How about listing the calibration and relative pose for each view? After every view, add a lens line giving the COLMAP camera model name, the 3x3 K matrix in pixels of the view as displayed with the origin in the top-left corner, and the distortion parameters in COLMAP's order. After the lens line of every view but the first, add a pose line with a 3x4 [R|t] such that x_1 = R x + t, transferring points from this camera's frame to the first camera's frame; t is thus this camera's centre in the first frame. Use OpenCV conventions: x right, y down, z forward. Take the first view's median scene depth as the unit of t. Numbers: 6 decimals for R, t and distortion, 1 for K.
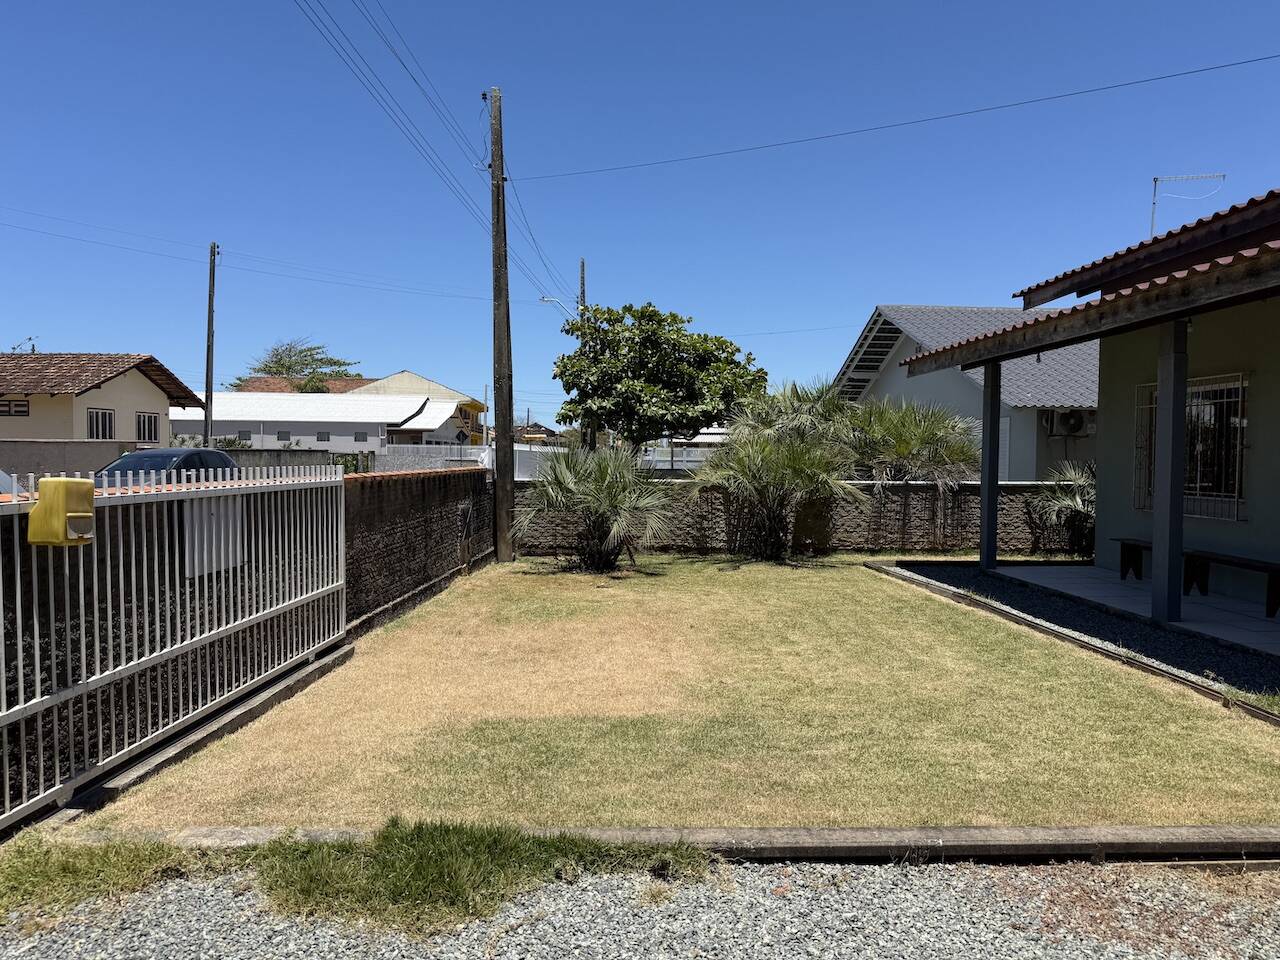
lens RADIAL K [[888.9, 0, 640.0], [0, 888.9, 480.0], [0, 0, 1]] dist [0.095303, -0.150598]
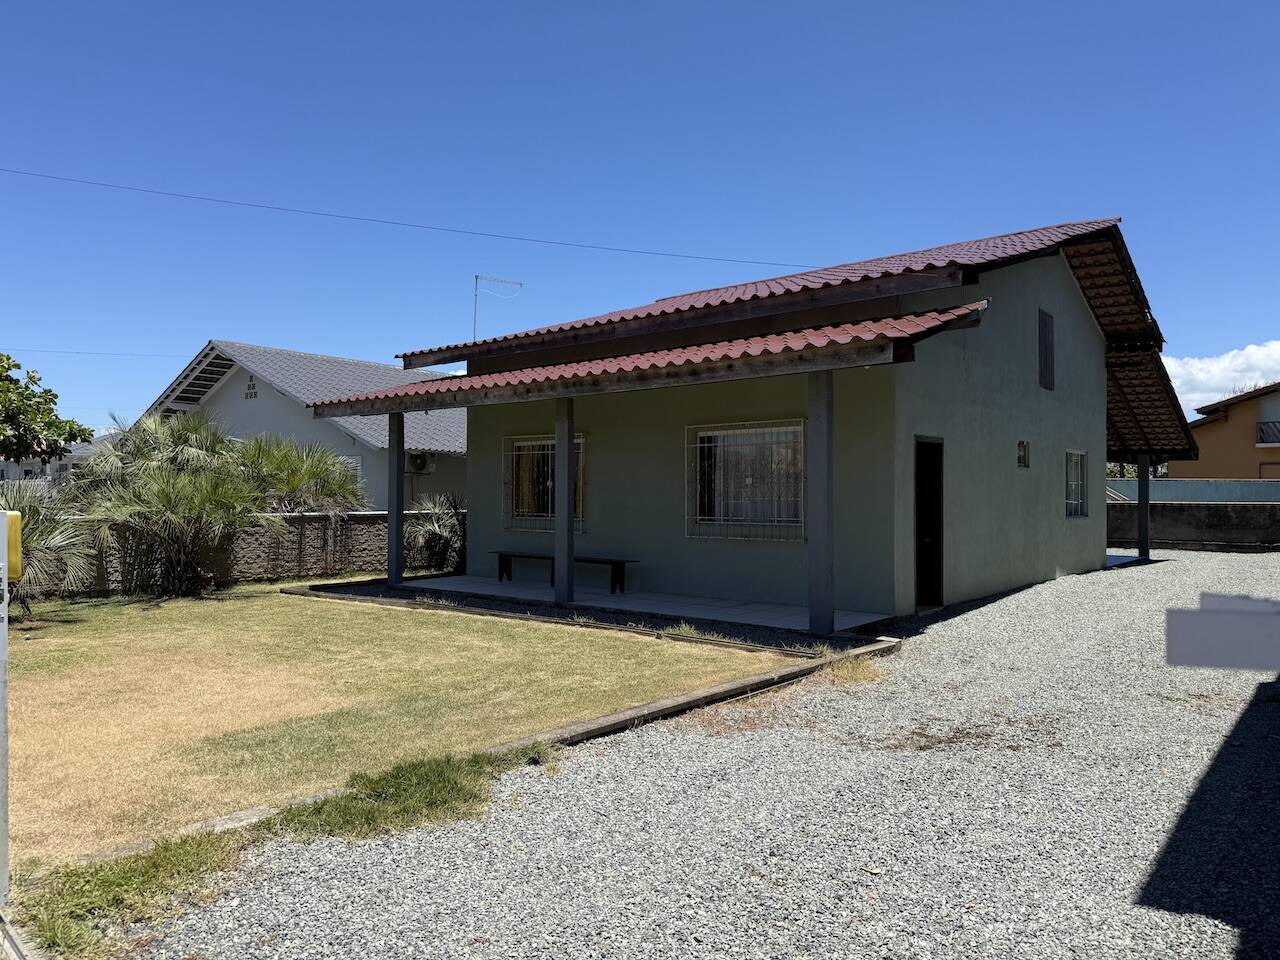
lens RADIAL K [[888.9, 0, 640.0], [0, 888.9, 480.0], [0, 0, 1]] dist [0.095303, -0.150598]
pose [[0.678898, 0.006771, 0.734202, -0.241488], [0.020965, 0.999371, -0.028603, 0.001286], [-0.733933, 0.034810, 0.678329, -0.044404]]
